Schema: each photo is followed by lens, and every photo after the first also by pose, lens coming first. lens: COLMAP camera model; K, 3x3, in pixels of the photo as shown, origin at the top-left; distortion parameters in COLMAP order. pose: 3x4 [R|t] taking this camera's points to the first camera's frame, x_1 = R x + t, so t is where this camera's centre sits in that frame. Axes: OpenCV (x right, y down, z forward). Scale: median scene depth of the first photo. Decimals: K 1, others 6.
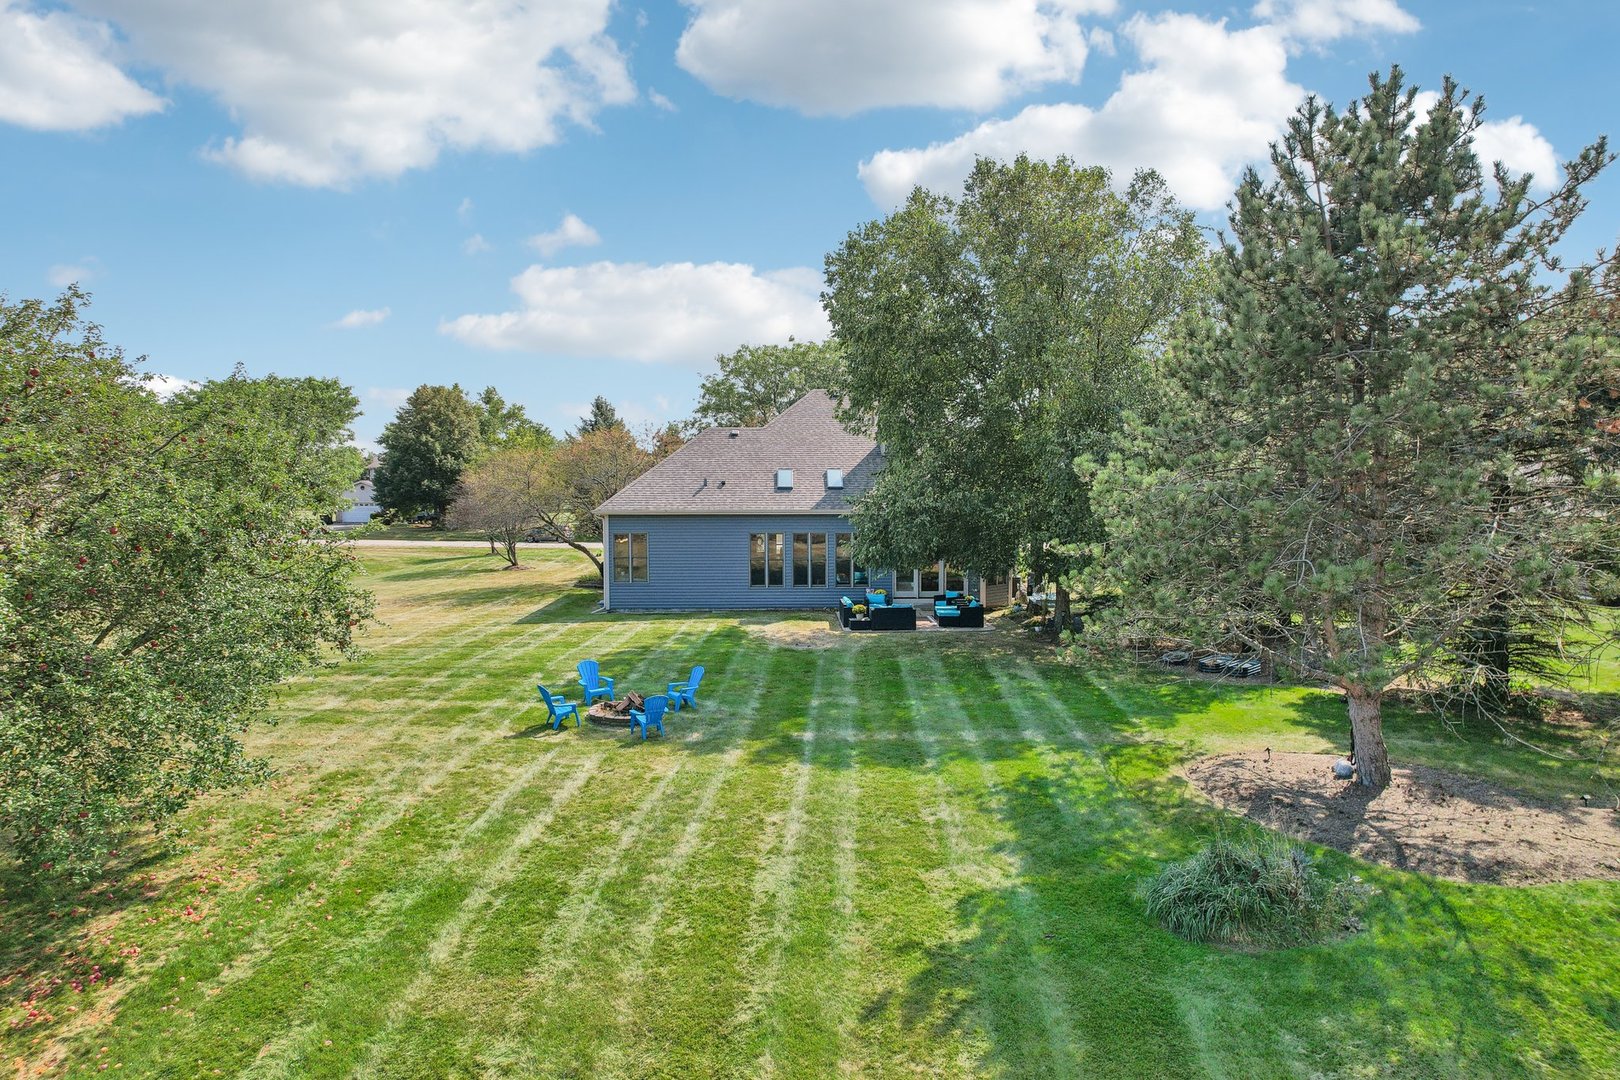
lens RADIAL K [[1032.3, 0, 810.3], [0, 1032.3, 533.9], [0, 0, 1]] dist [-0.034036, 0.000703]
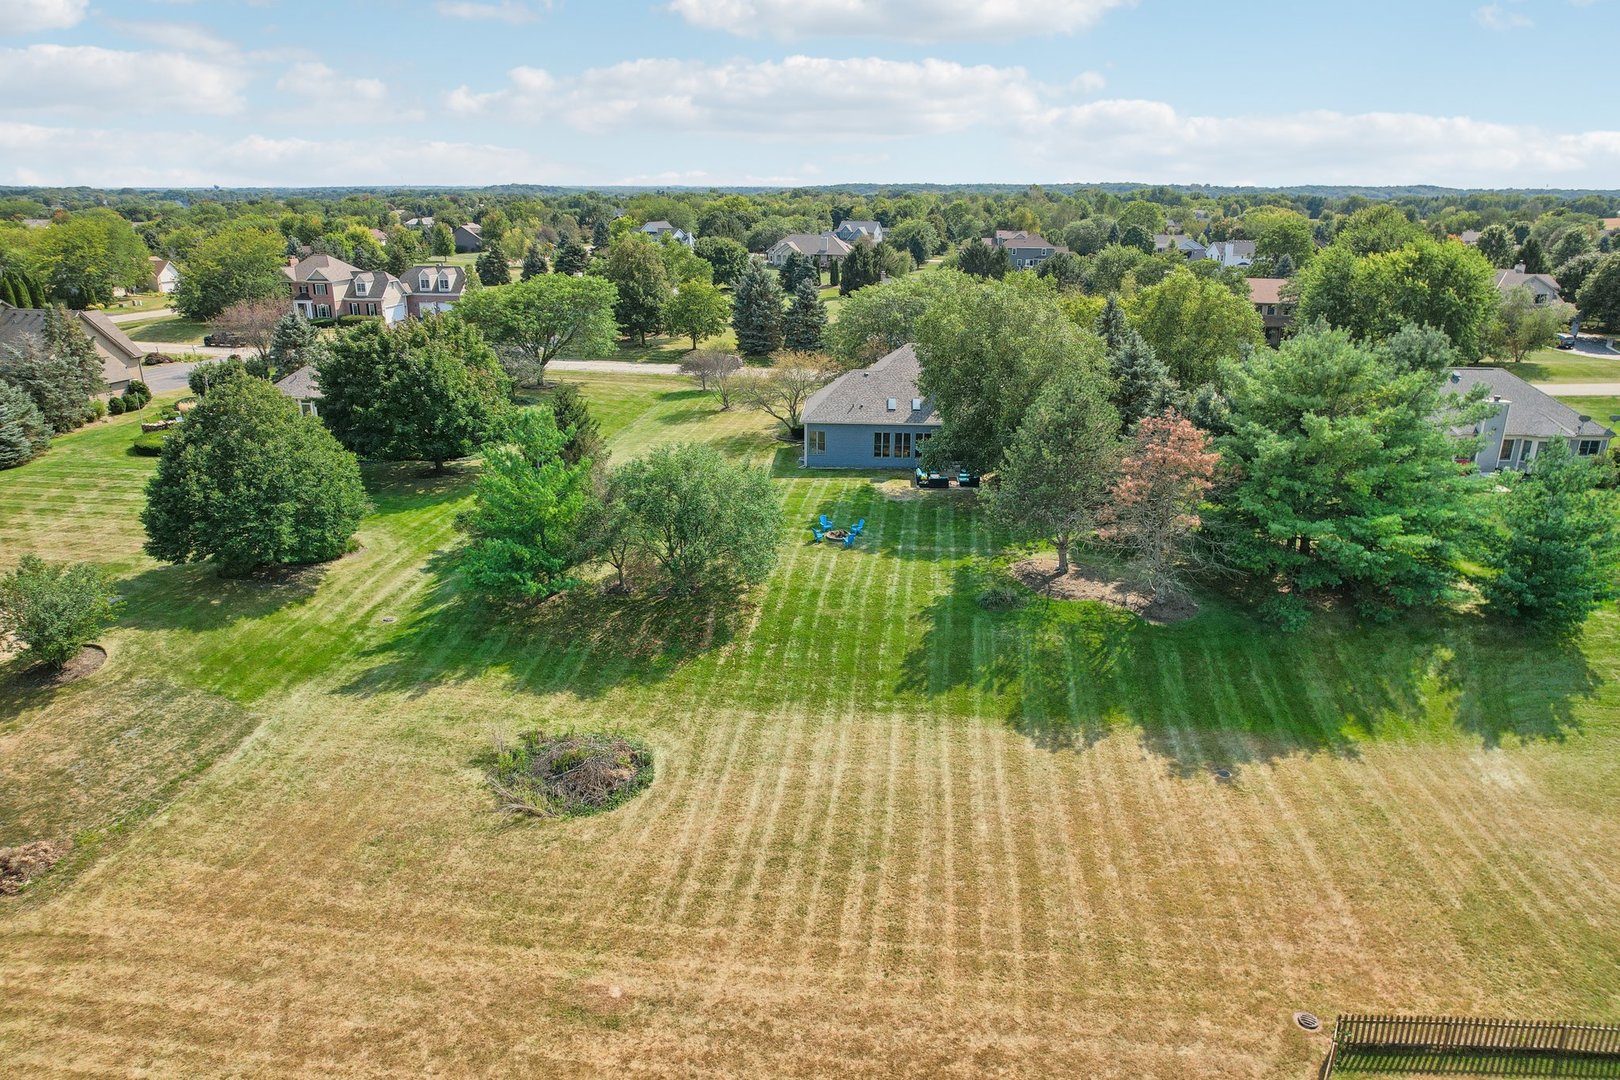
lens RADIAL K [[1032.3, 0, 807.1], [0, 1032.3, 548.3], [0, 0, 1]] dist [-0.034036, 0.000703]
pose [[0.995825, 0.033714, -0.084826, -0.018256], [-0.008464, 0.959392, 0.281951, -0.722577], [0.090887, -0.280056, 0.955672, -2.135100]]
